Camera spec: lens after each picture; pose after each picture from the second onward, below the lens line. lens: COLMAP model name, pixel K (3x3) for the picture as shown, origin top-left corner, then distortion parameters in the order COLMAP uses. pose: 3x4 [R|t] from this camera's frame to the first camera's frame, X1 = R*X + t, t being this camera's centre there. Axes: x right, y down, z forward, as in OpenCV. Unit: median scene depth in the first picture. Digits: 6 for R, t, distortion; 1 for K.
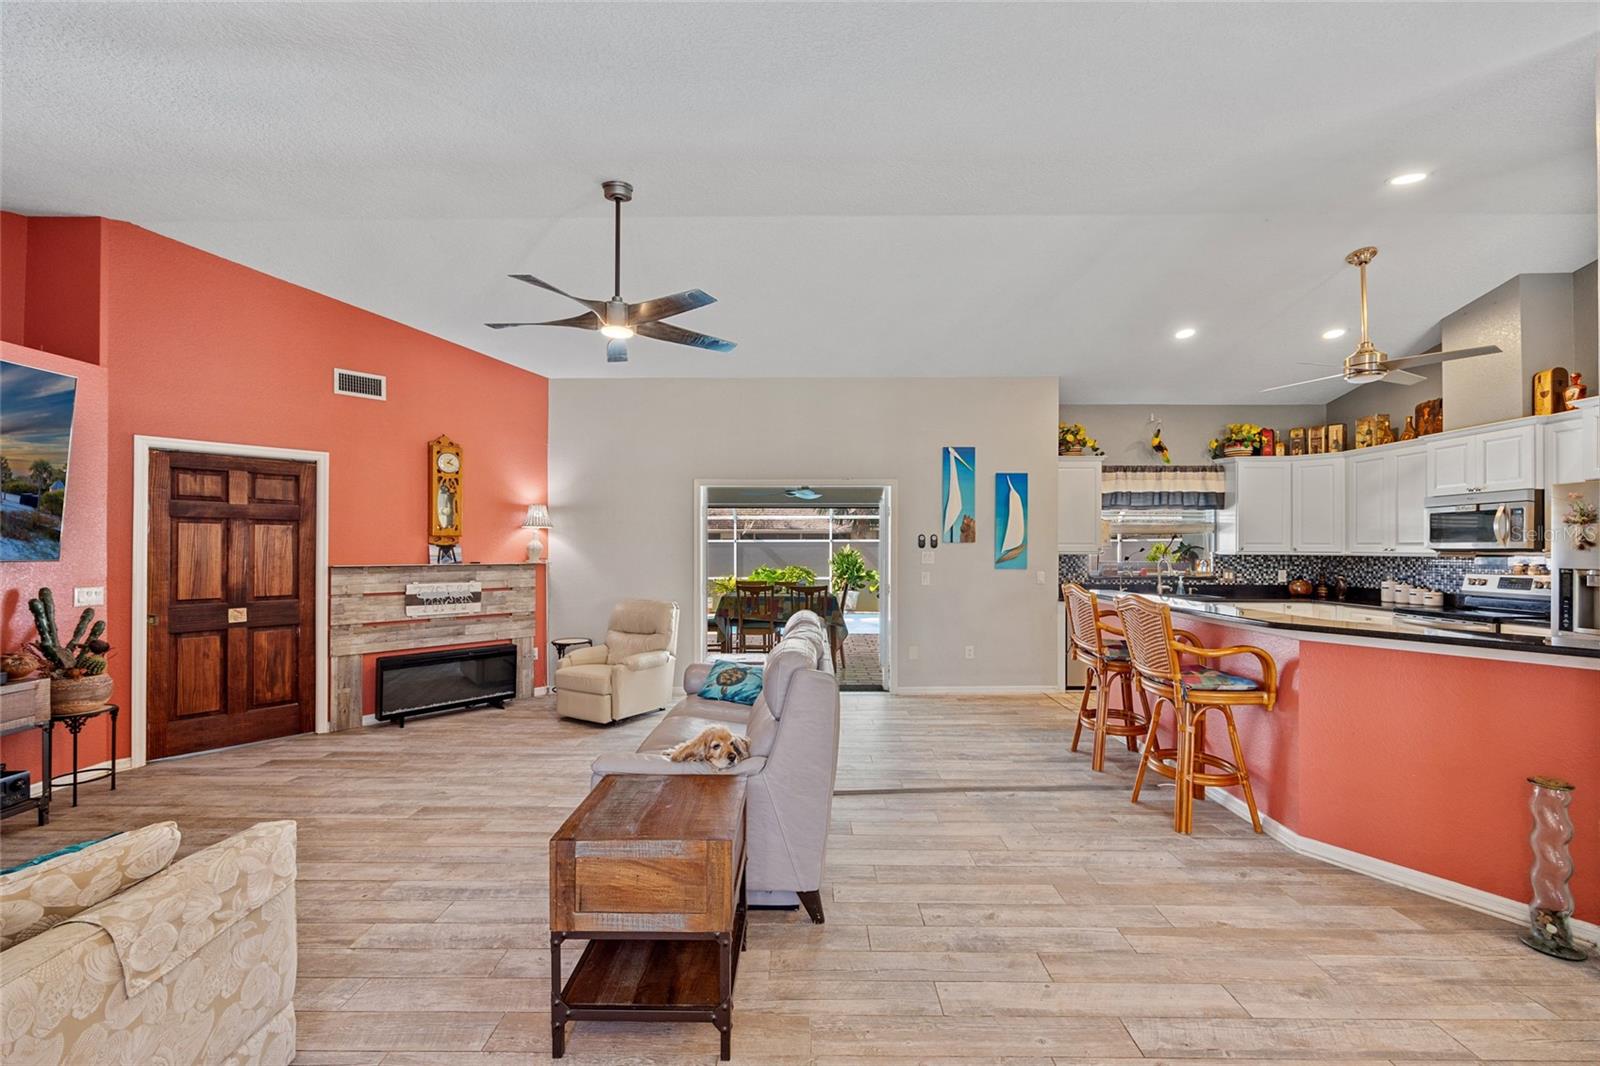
lens RADIAL K [[641.6, 0, 800.0], [0, 641.6, 541.6], [0, 0, 1]] dist [-0.002966, -0.000274]
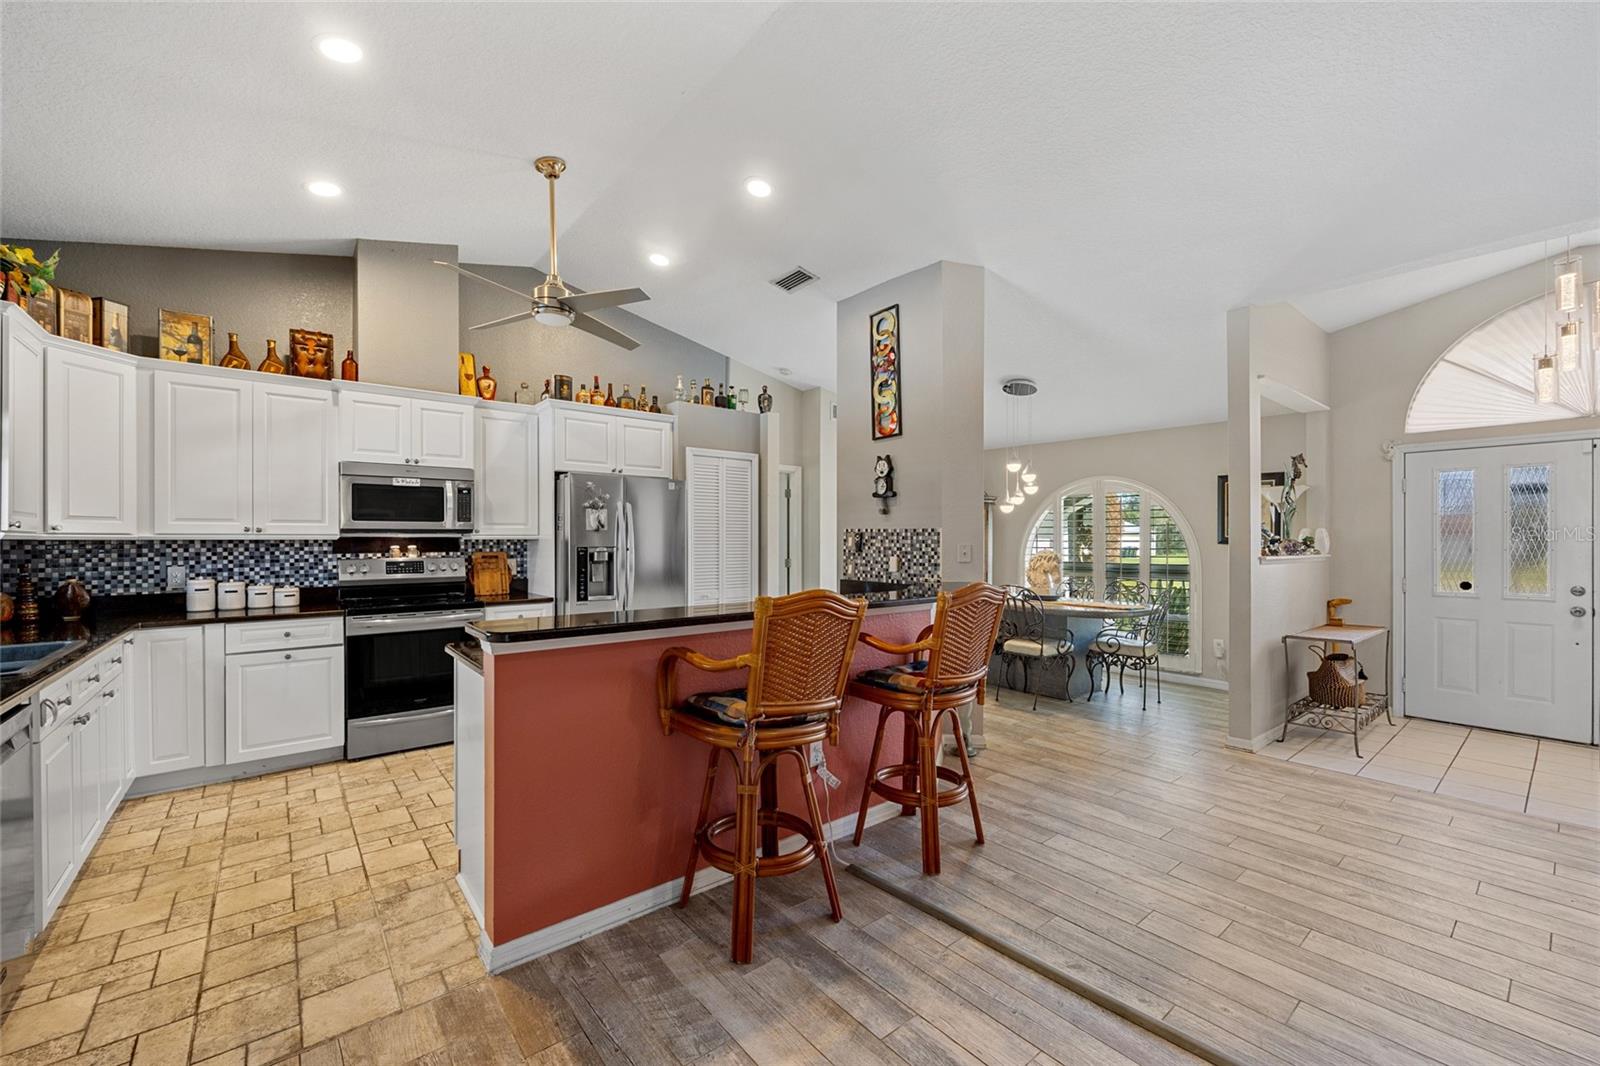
lens RADIAL K [[641.6, 0, 799.3], [0, 641.6, 539.0], [0, 0, 1]] dist [-0.002966, -0.000274]
pose [[-0.643193, -0.002155, 0.765701, 0.040954], [-0.007454, 0.999966, -0.003447, 0.020299], [-0.765668, -0.007924, -0.643187, 0.994816]]
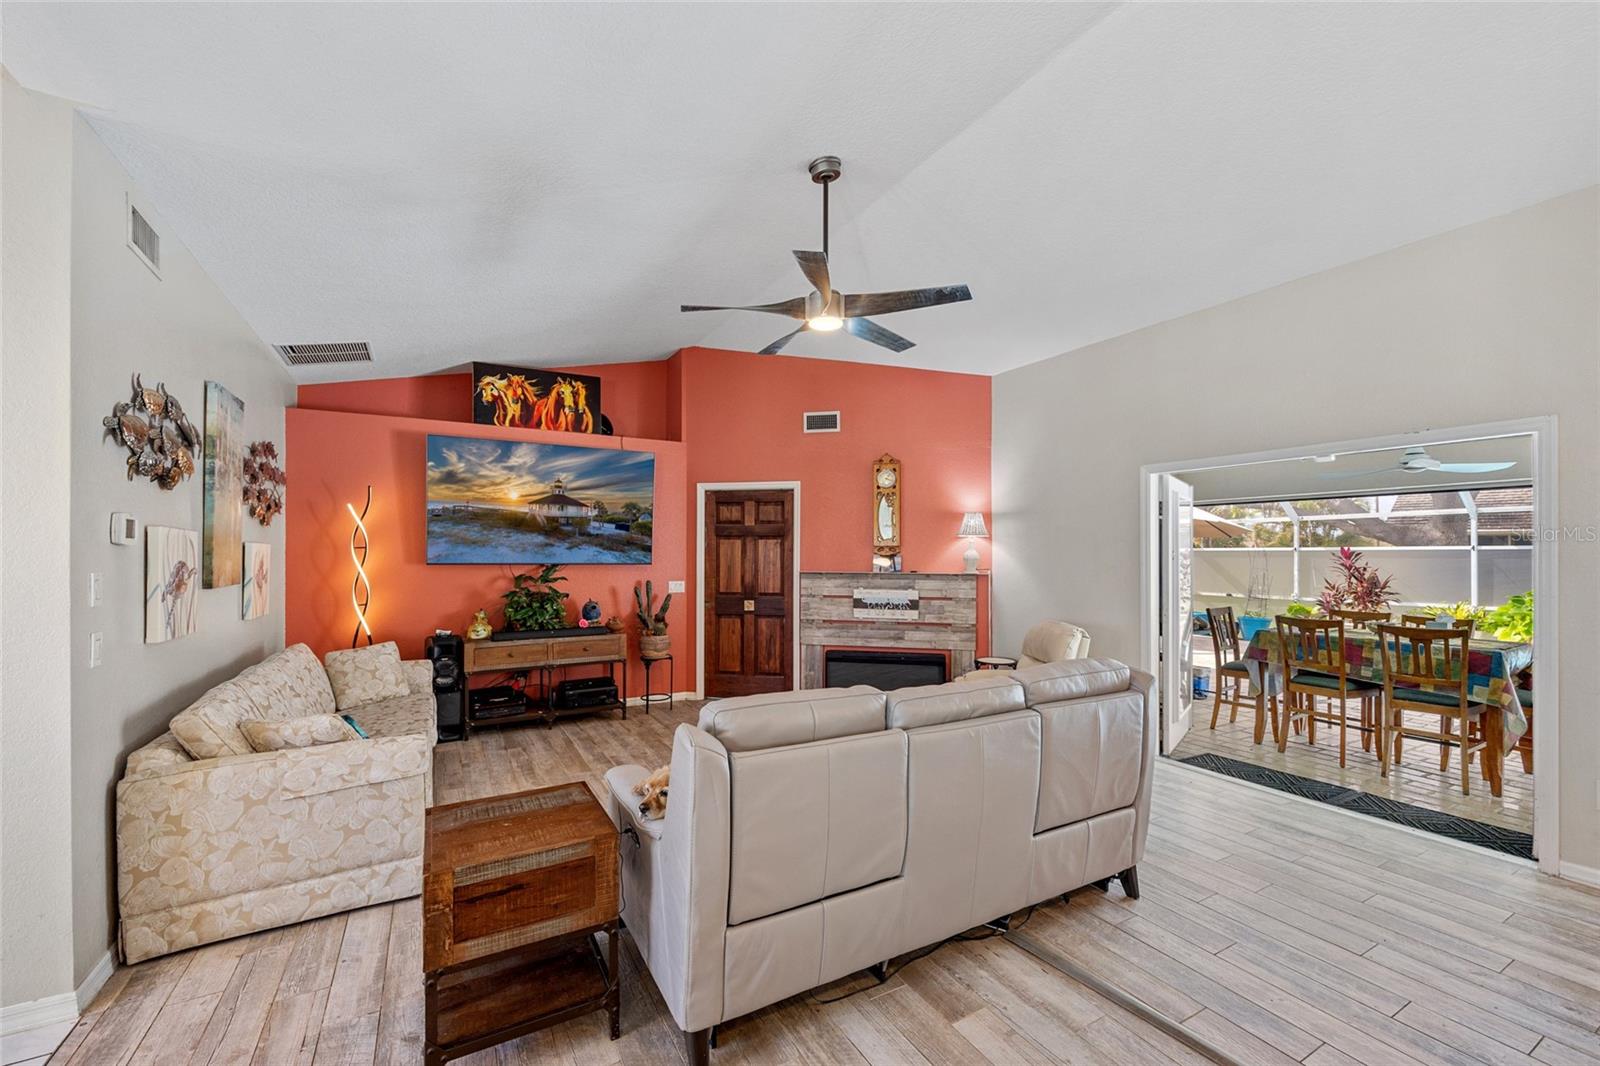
lens RADIAL K [[641.6, 0, 801.2], [0, 641.6, 554.2], [0, 0, 1]] dist [-0.002966, -0.000274]
pose [[0.506610, -0.000053, -0.862175, 0.302269], [0.004155, 0.999989, 0.002380, 0.000947], [0.862165, -0.004788, 0.506604, 0.314385]]
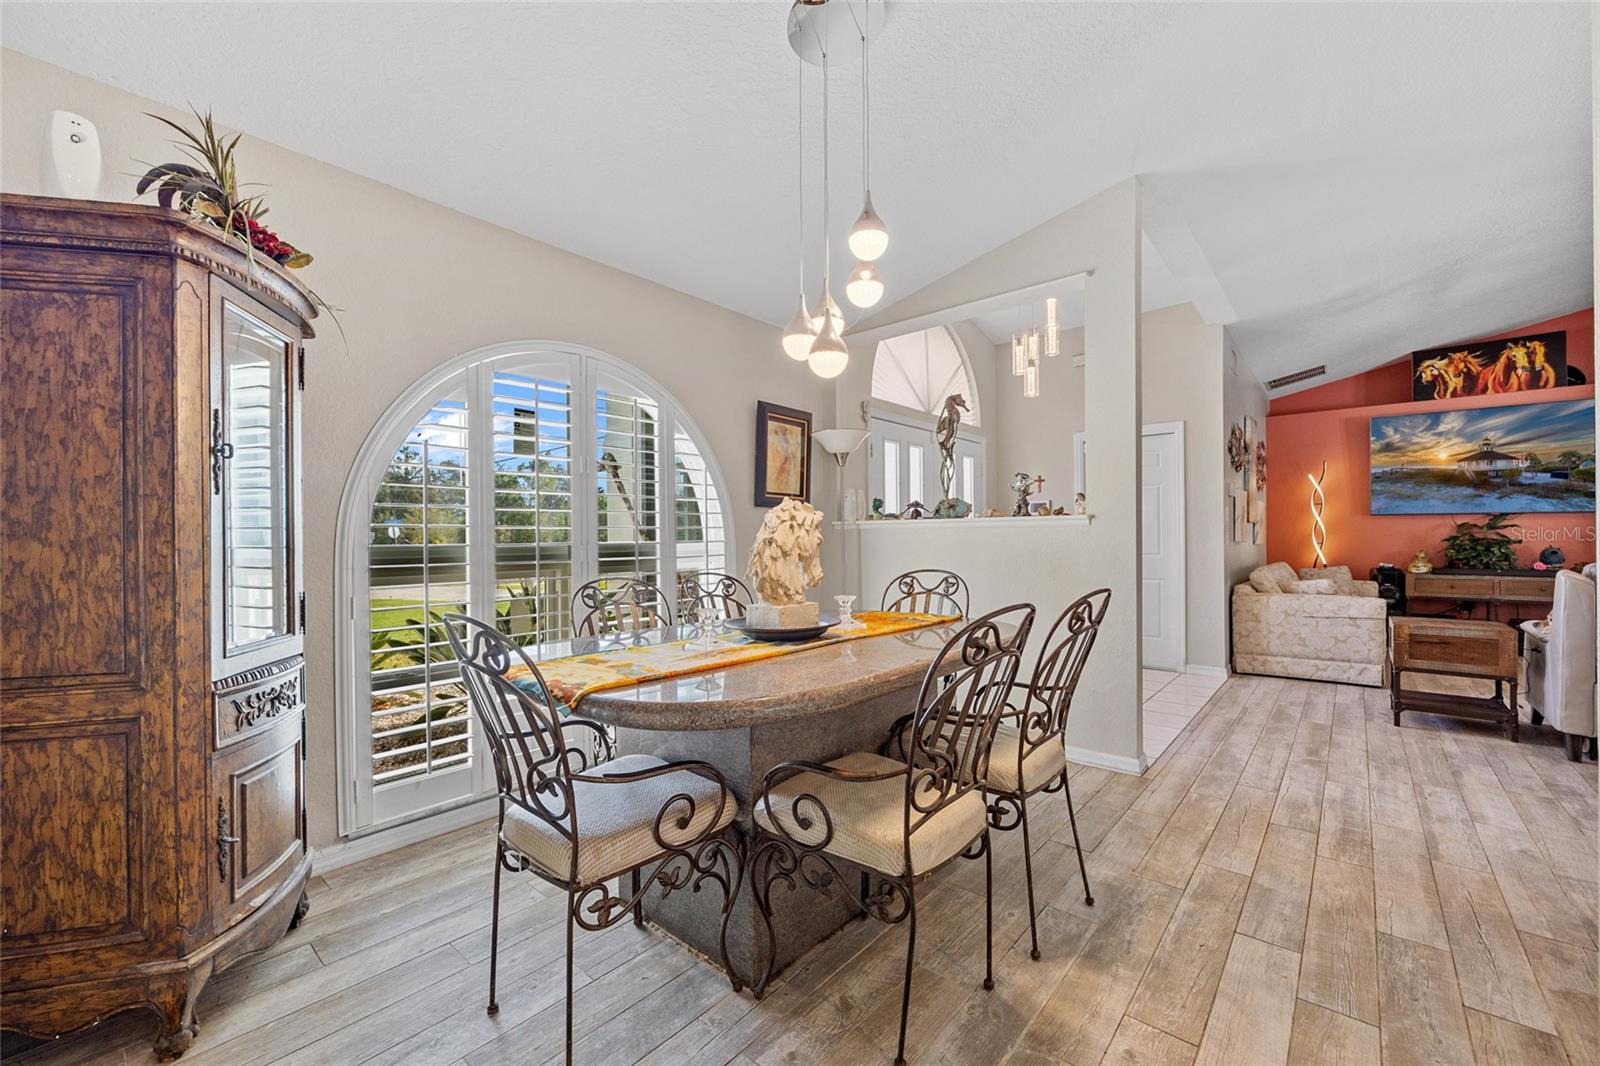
lens RADIAL K [[641.6, 0, 791.2], [0, 641.6, 535.4], [0, 0, 1]] dist [-0.002966, -0.000274]
pose [[-0.649876, 0.001569, -0.760038, 0.889879], [0.006930, 0.999969, -0.003862, 0.051541], [0.760008, -0.007777, -0.649867, 0.269766]]
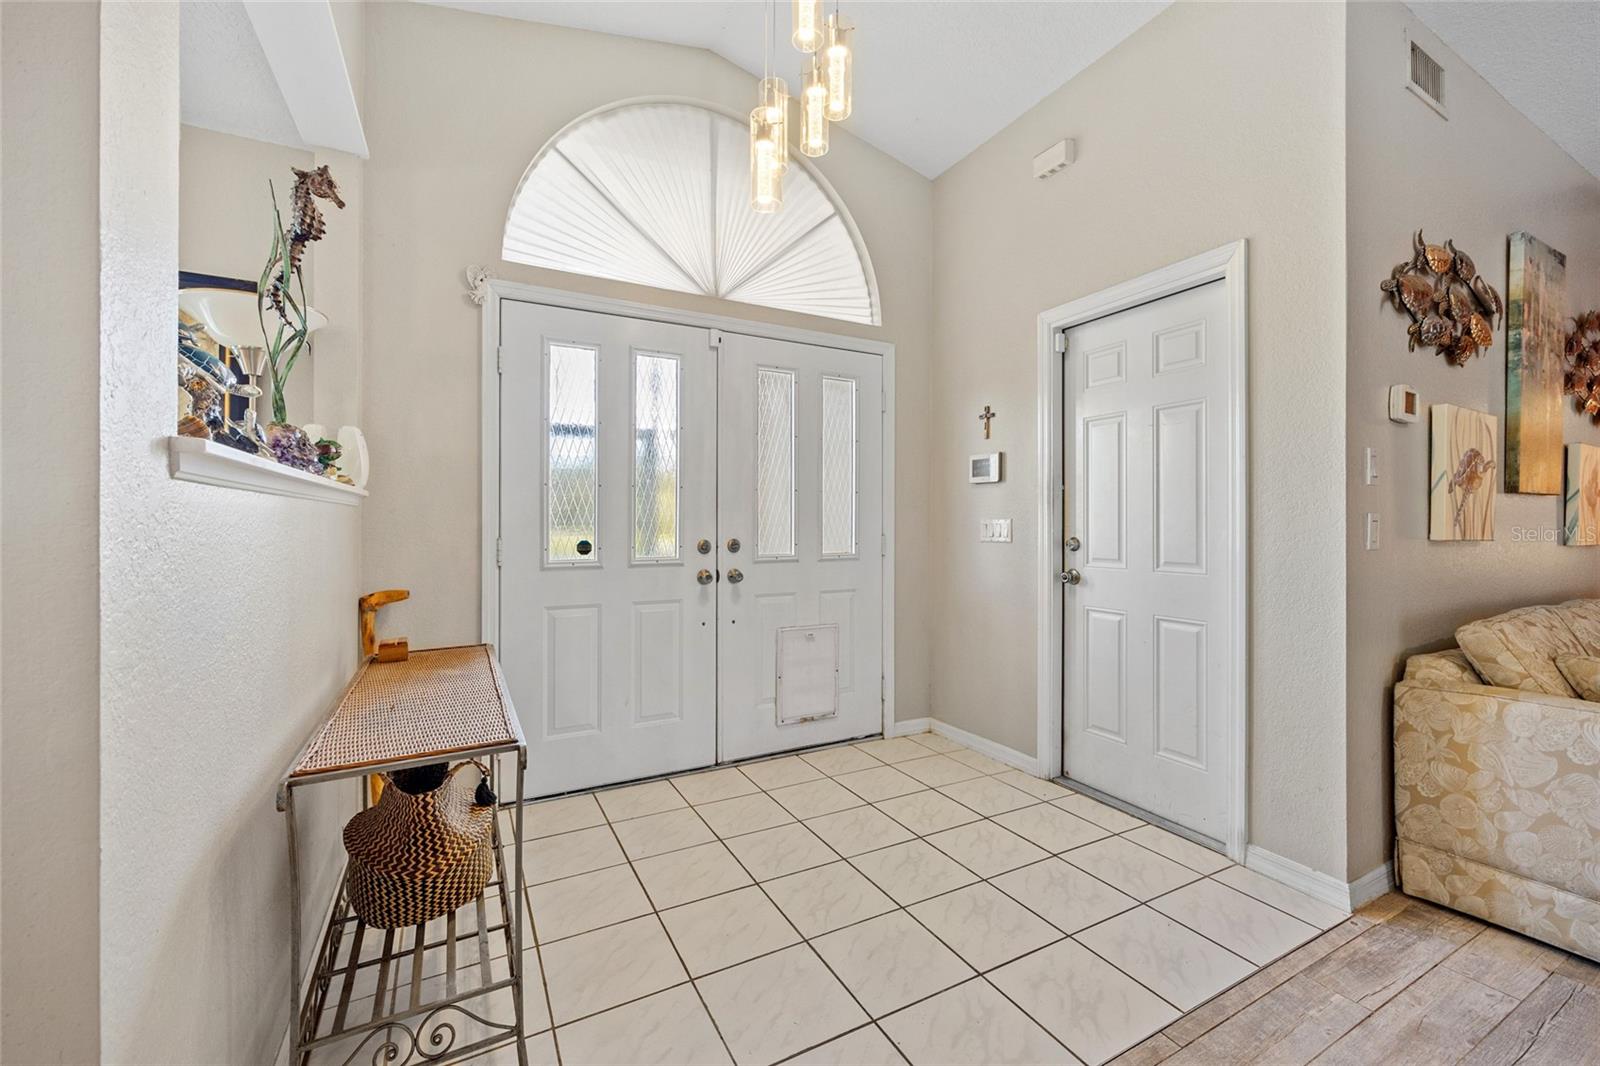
lens RADIAL K [[641.6, 0, 797.6], [0, 641.6, 520.7], [0, 0, 1]] dist [-0.002966, -0.000274]
pose [[-0.876599, -0.005561, -0.481189, 0.210880], [-0.002458, 0.999972, -0.007079, 0.054032], [0.481215, -0.005022, -0.876588, 0.301937]]
